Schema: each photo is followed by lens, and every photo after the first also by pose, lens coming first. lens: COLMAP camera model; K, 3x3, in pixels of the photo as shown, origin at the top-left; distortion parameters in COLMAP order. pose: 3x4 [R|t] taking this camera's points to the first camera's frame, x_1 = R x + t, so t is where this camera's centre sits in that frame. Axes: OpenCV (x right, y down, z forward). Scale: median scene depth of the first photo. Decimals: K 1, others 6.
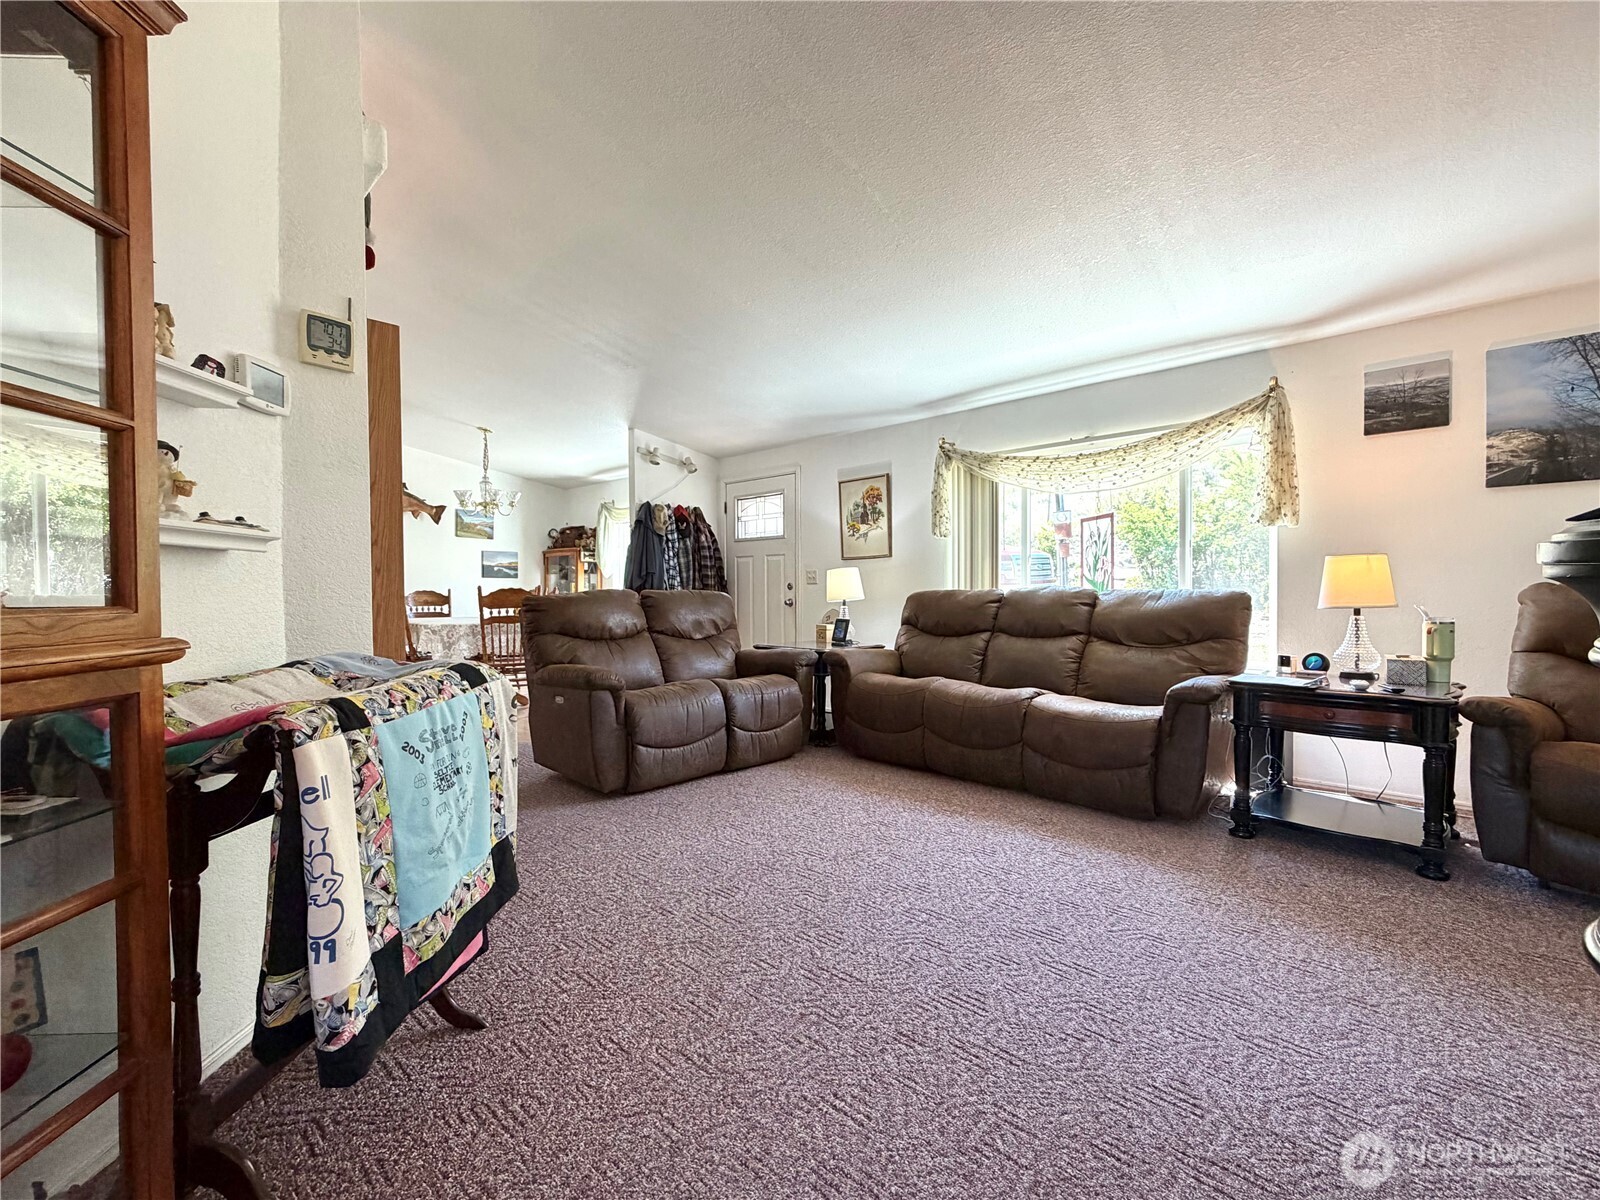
lens RADIAL K [[702.4, 0, 802.8], [0, 702.4, 600.7], [0, 0, 1]] dist [0.000244, -0.000149]
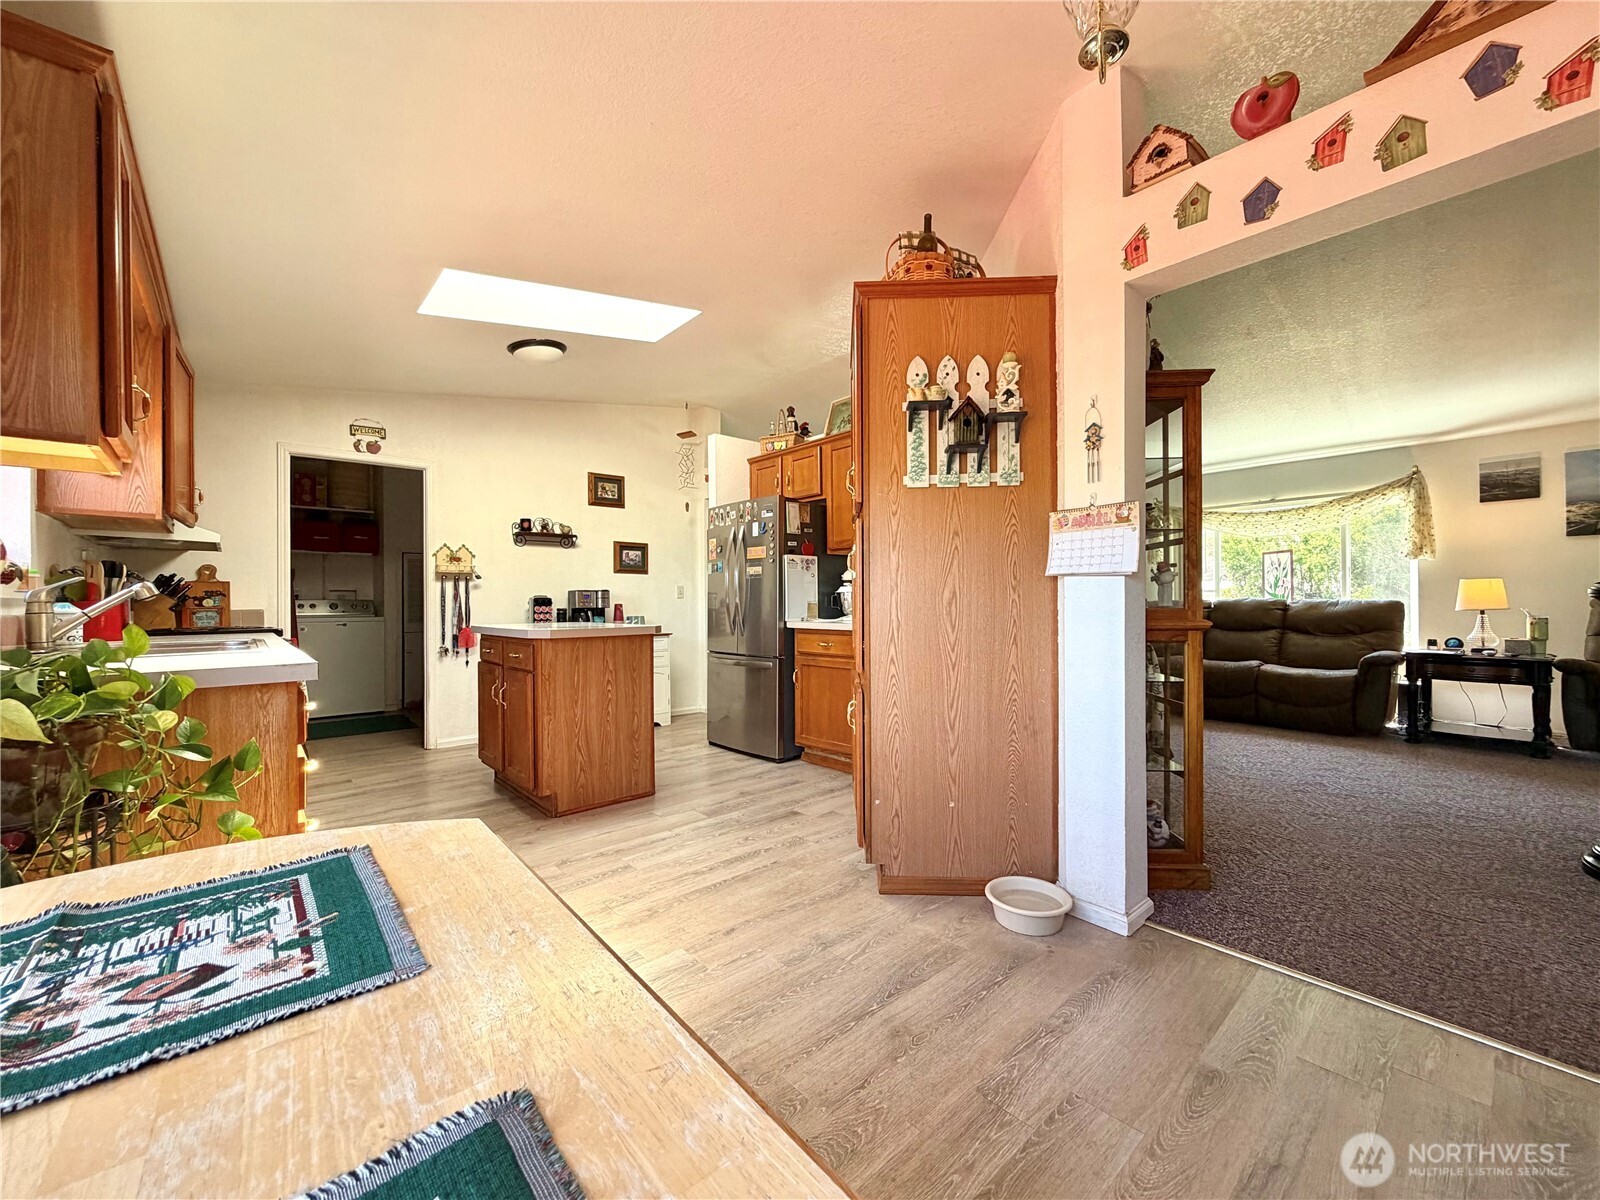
lens RADIAL K [[640.4, 0, 800.0], [0, 640.4, 600.0], [0, 0, 1]] dist [0.000151, 0.000163]
pose [[0.995189, -0.002742, -0.097935, -0.573260], [0.000942, 0.999830, -0.018423, 0.010988], [0.097969, 0.018242, 0.995022, -0.572175]]
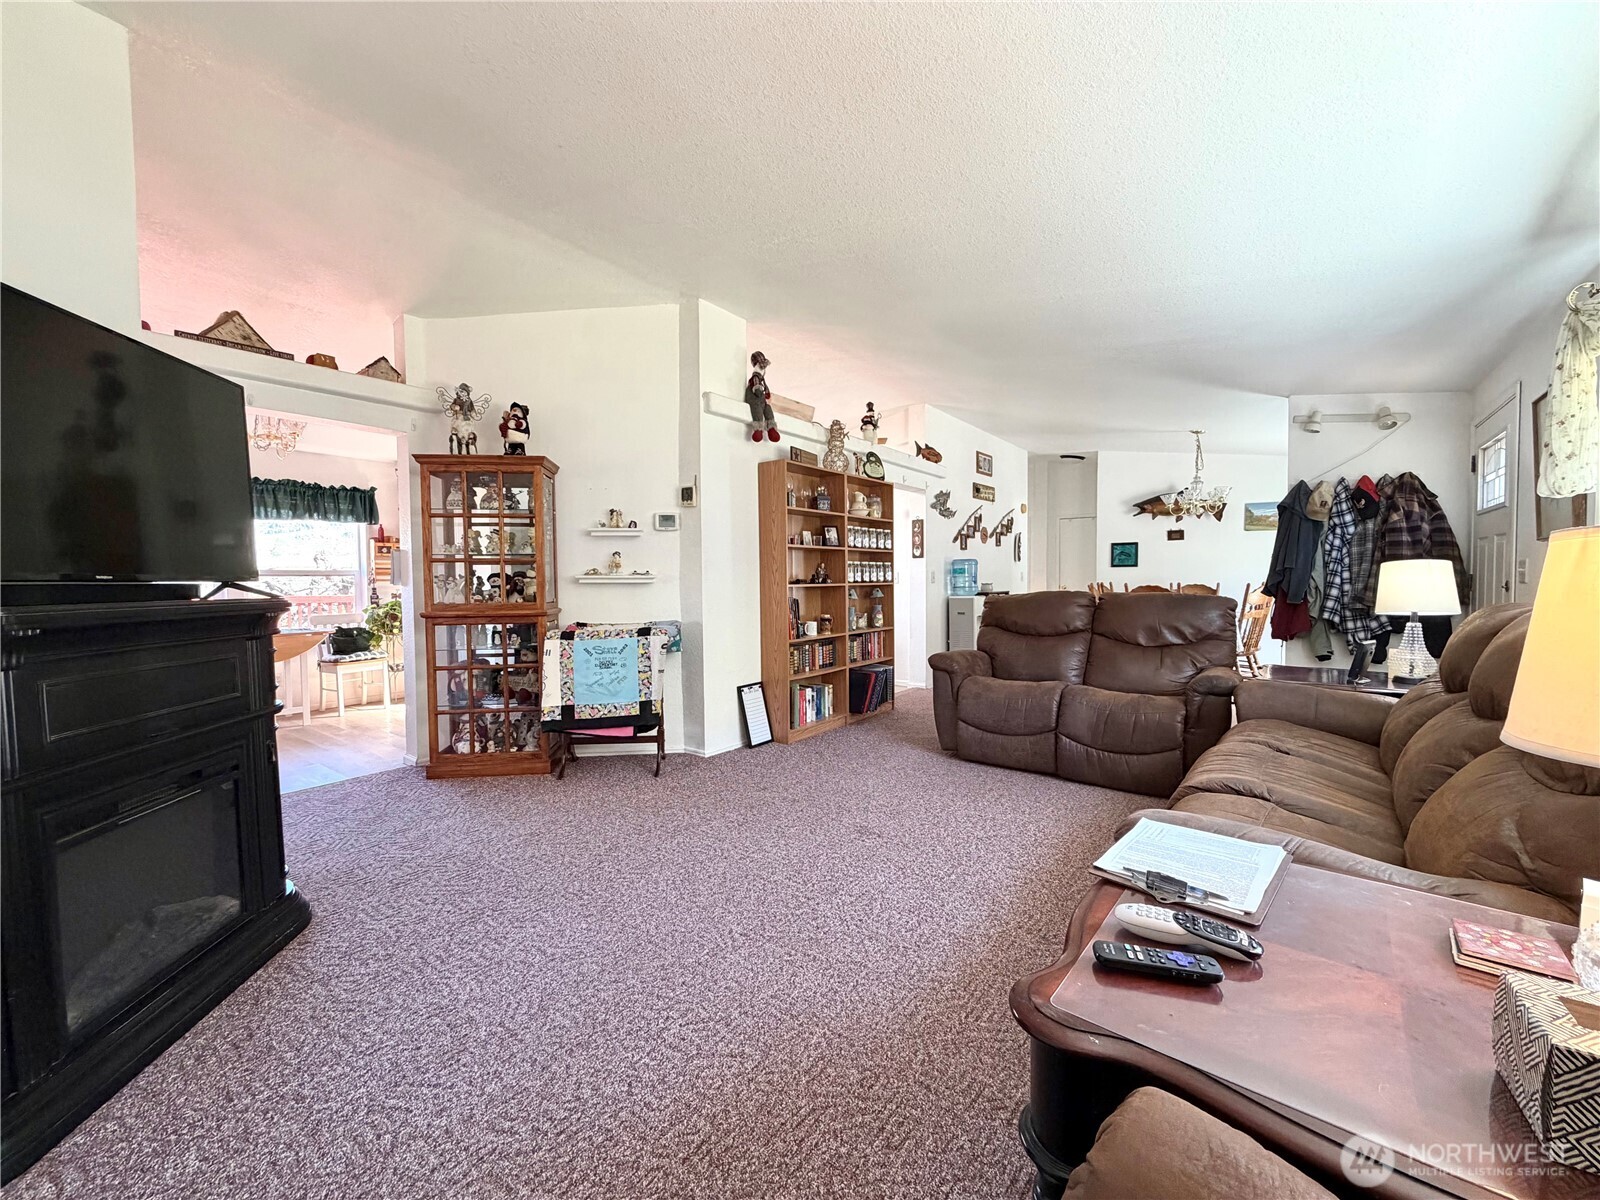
lens RADIAL K [[640.4, 0, 800.0], [0, 640.4, 600.0], [0, 0, 1]] dist [0.000151, 0.000163]
pose [[0.078804, 0.035647, -0.996253, 0.681654], [-0.006696, 0.999357, 0.035228, -0.034409], [0.996868, 0.003895, 0.078992, 0.503312]]
